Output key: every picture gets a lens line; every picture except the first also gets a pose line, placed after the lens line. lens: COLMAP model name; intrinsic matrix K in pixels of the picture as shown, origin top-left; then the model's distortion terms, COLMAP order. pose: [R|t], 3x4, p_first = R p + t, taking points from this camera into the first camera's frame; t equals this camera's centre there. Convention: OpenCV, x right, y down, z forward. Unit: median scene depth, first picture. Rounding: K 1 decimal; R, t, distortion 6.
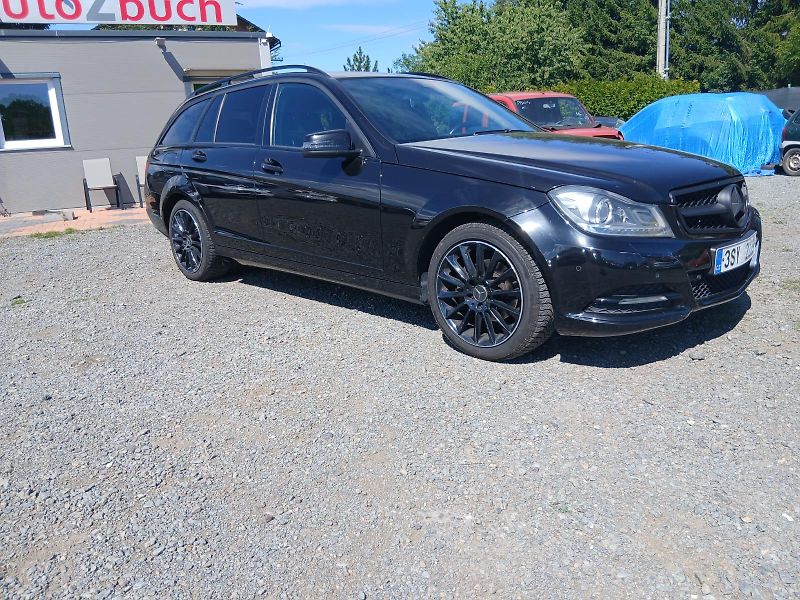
lens RADIAL K [[588.1, 0, 398.7], [0, 588.1, 301.2], [0, 0, 1]] dist [0.050833, -0.089345]
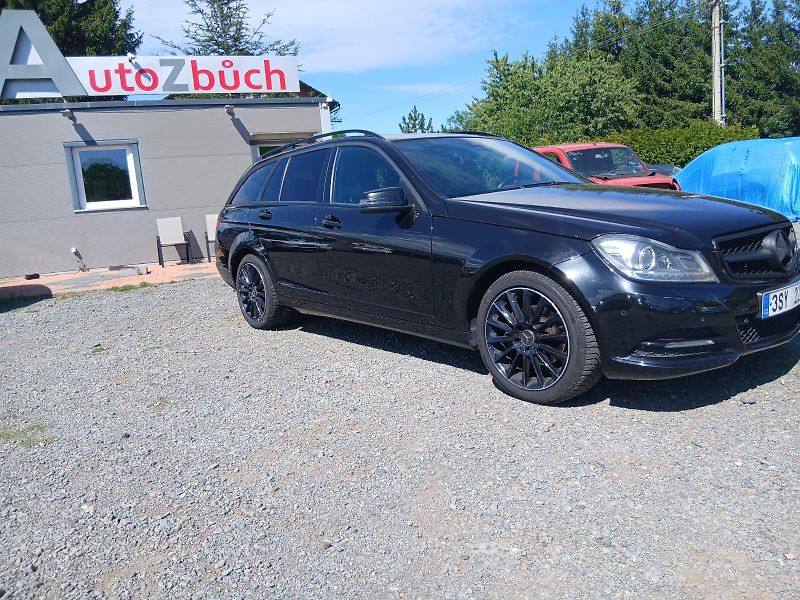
lens RADIAL K [[588.1, 0, 401.4], [0, 588.1, 299.5], [0, 0, 1]] dist [0.050833, -0.089345]
pose [[0.995986, -0.009455, -0.089005, 0.009183], [0.001633, 0.996159, -0.087549, 0.009332], [0.089491, 0.087052, 0.992176, -0.054844]]
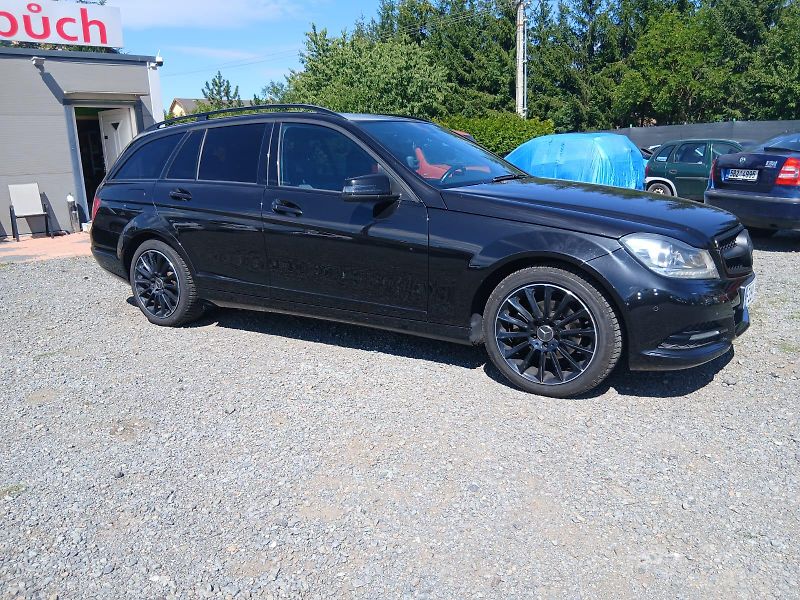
lens RADIAL K [[588.1, 0, 399.0], [0, 588.1, 301.8], [0, 0, 1]] dist [0.050833, -0.089345]
pose [[0.975499, -0.031335, 0.217760, -0.334304], [0.040735, 0.998416, -0.038814, -0.038509], [-0.216199, 0.046734, 0.975230, 0.028947]]
